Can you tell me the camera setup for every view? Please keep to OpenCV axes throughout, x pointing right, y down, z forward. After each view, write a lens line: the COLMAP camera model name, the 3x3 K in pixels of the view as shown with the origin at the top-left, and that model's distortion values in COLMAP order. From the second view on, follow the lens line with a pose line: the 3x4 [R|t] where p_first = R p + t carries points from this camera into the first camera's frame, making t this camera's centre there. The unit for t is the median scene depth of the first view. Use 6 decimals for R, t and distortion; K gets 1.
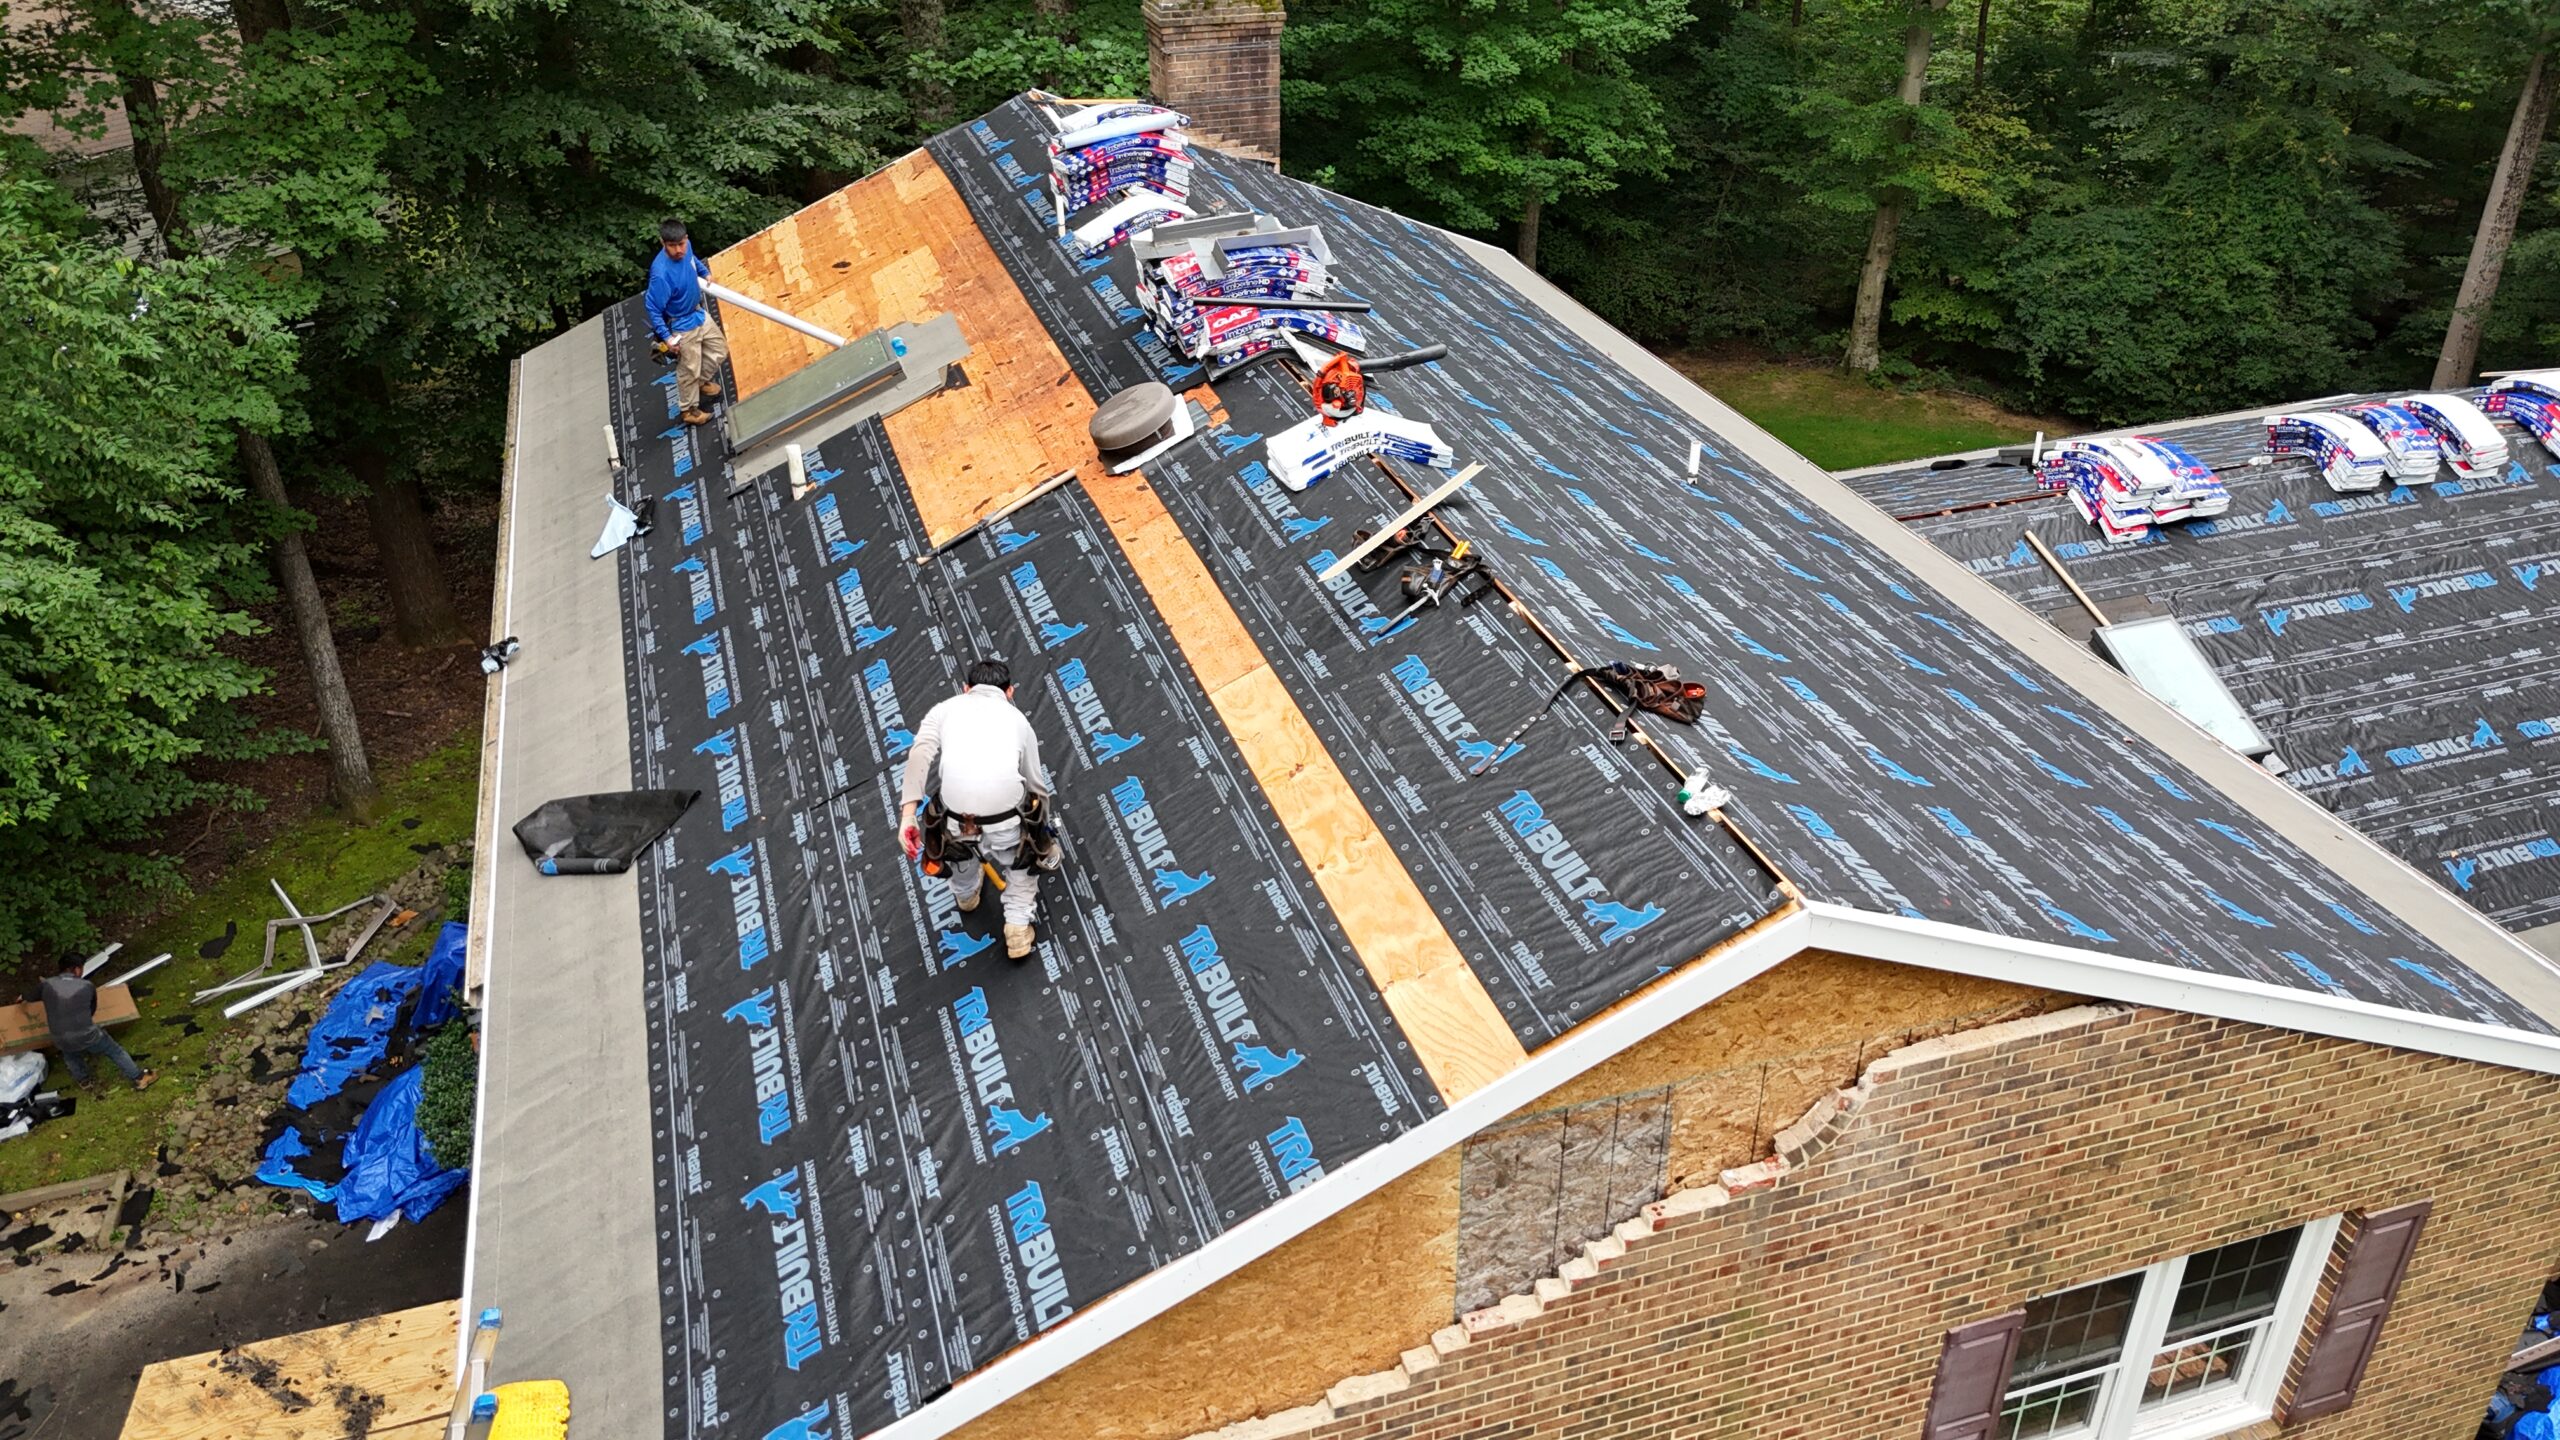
lens RADIAL K [[1906.7, 0, 1268.6], [0, 1906.7, 715.5], [0, 0, 1]] dist [0.071660, -0.041206]
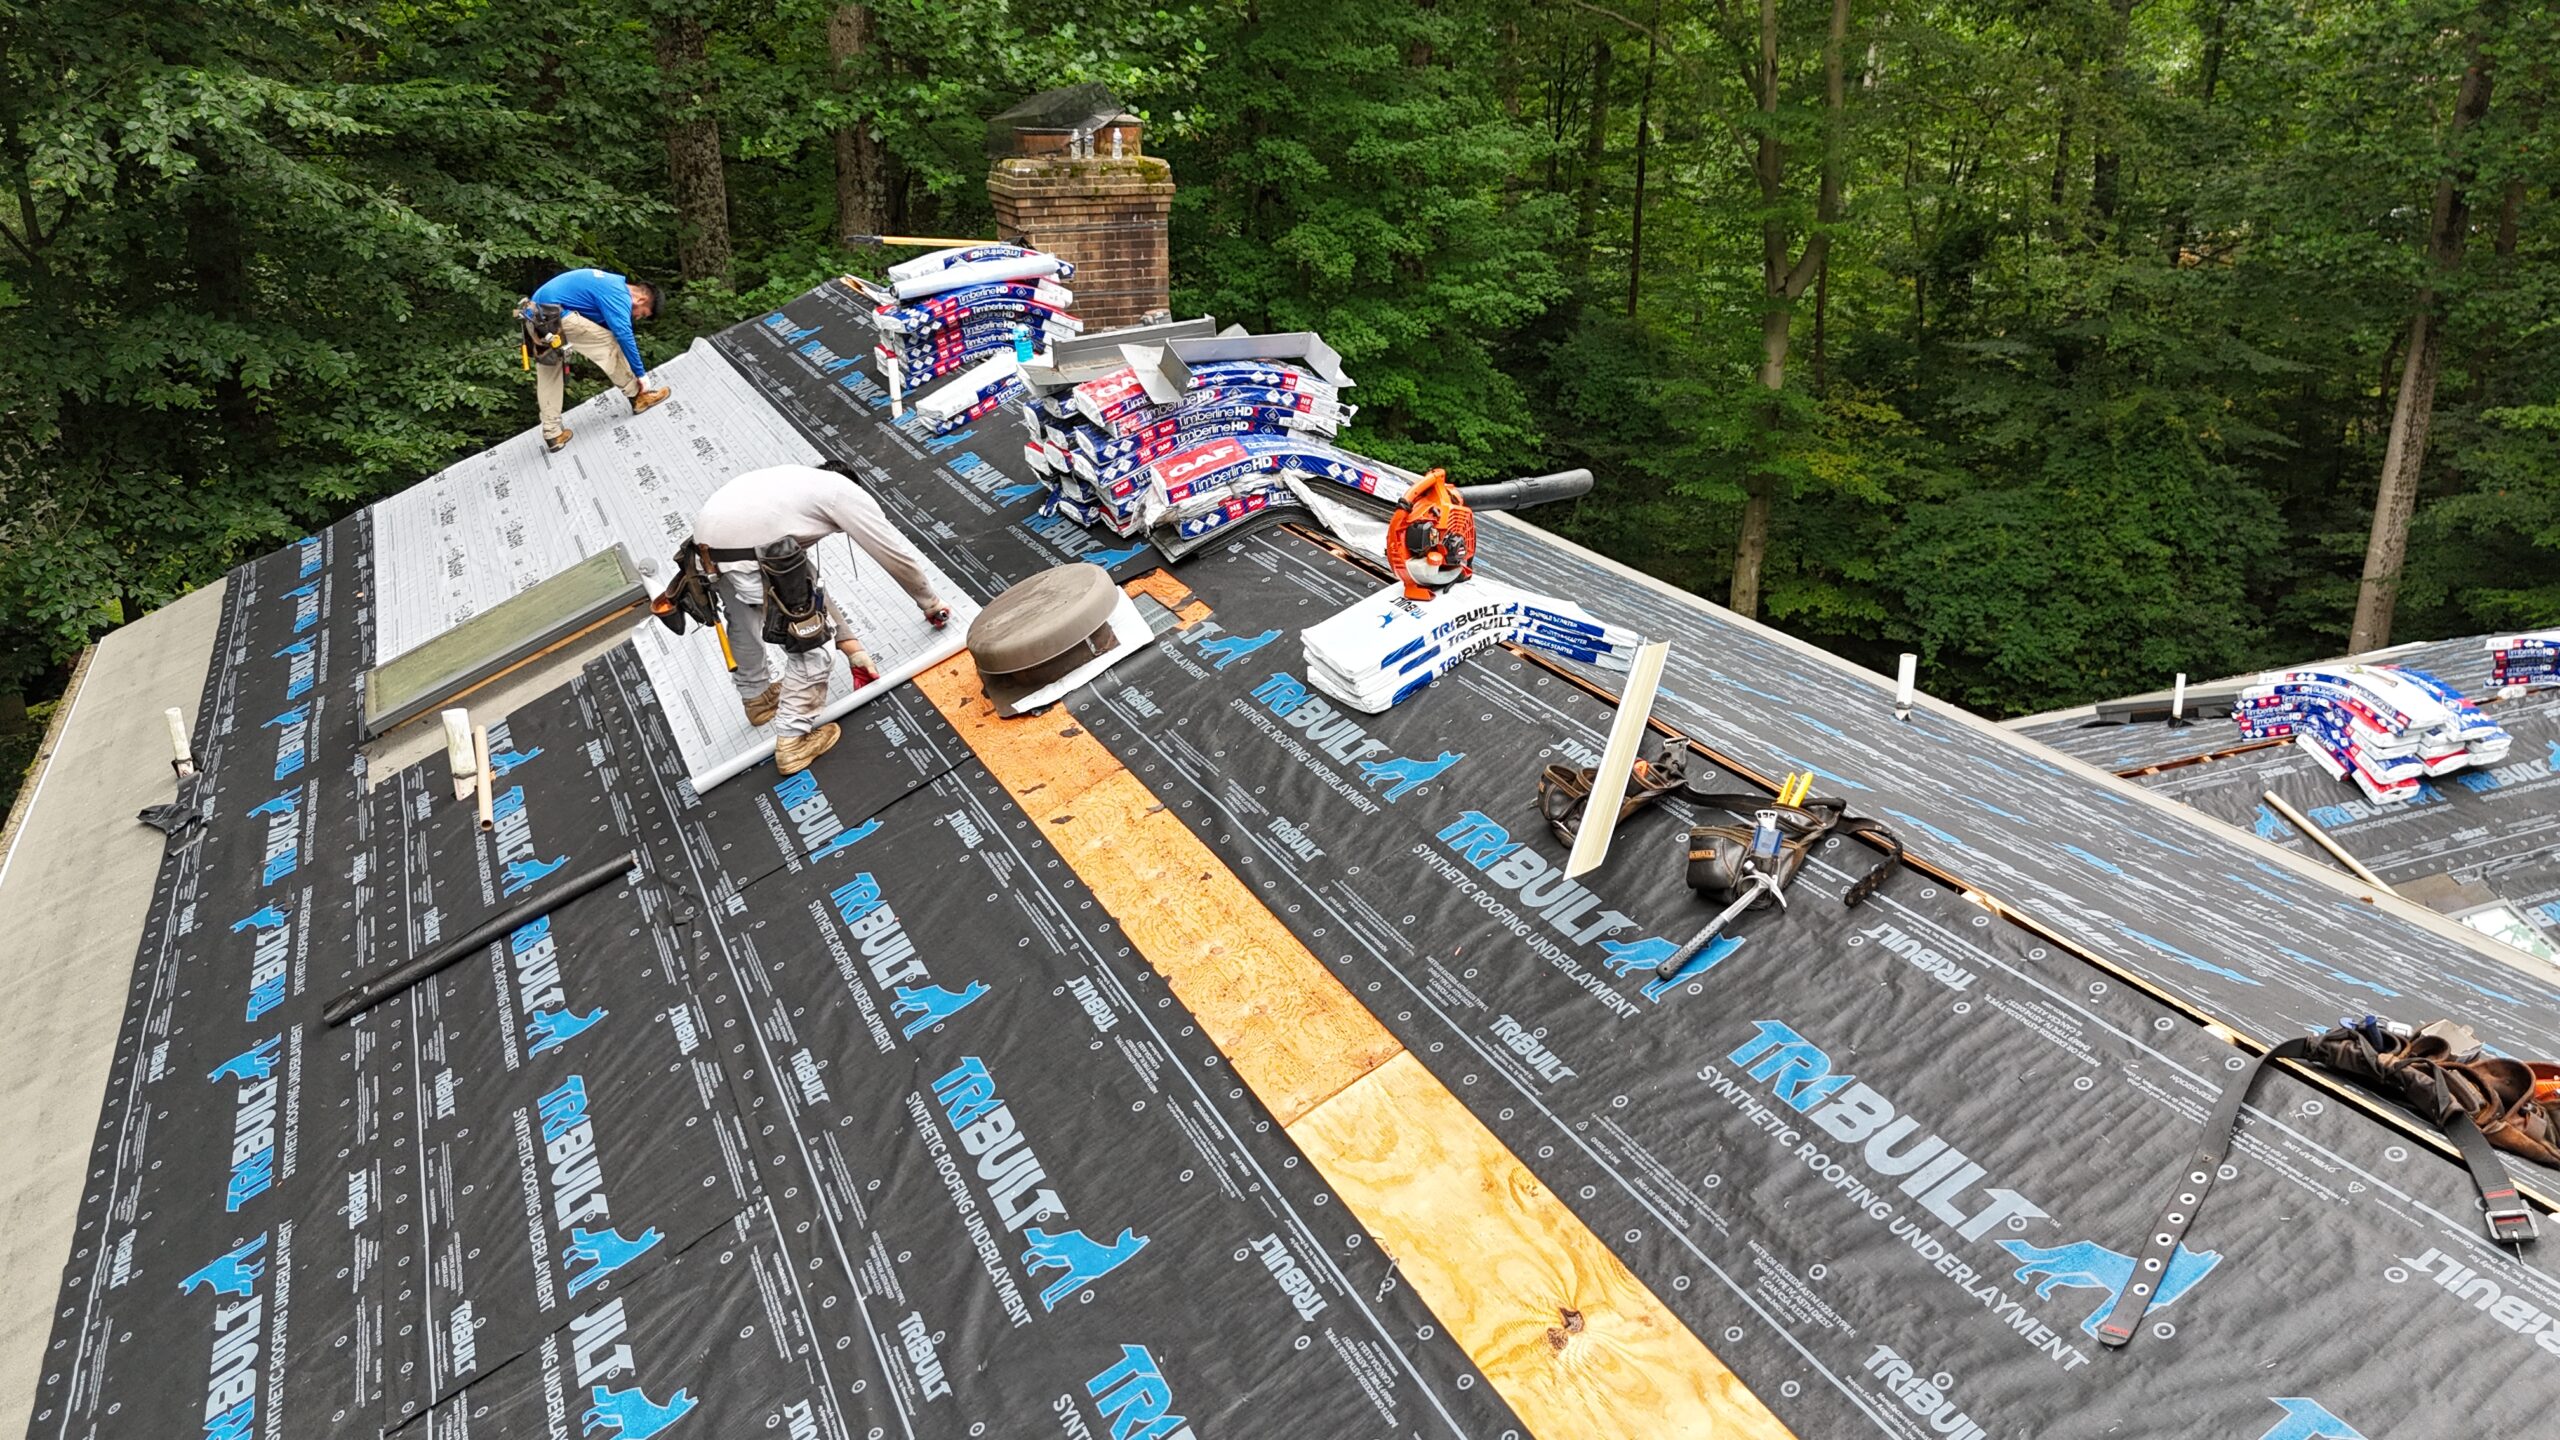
lens RADIAL K [[1906.7, 0, 1277.3], [0, 1906.7, 709.7], [0, 0, 1]] dist [0.071660, -0.041206]
pose [[0.993864, -0.034339, 0.105142, -0.053427], [0.052715, 0.982739, -0.177330, -0.019418], [-0.097238, 0.181784, 0.978519, 0.369247]]
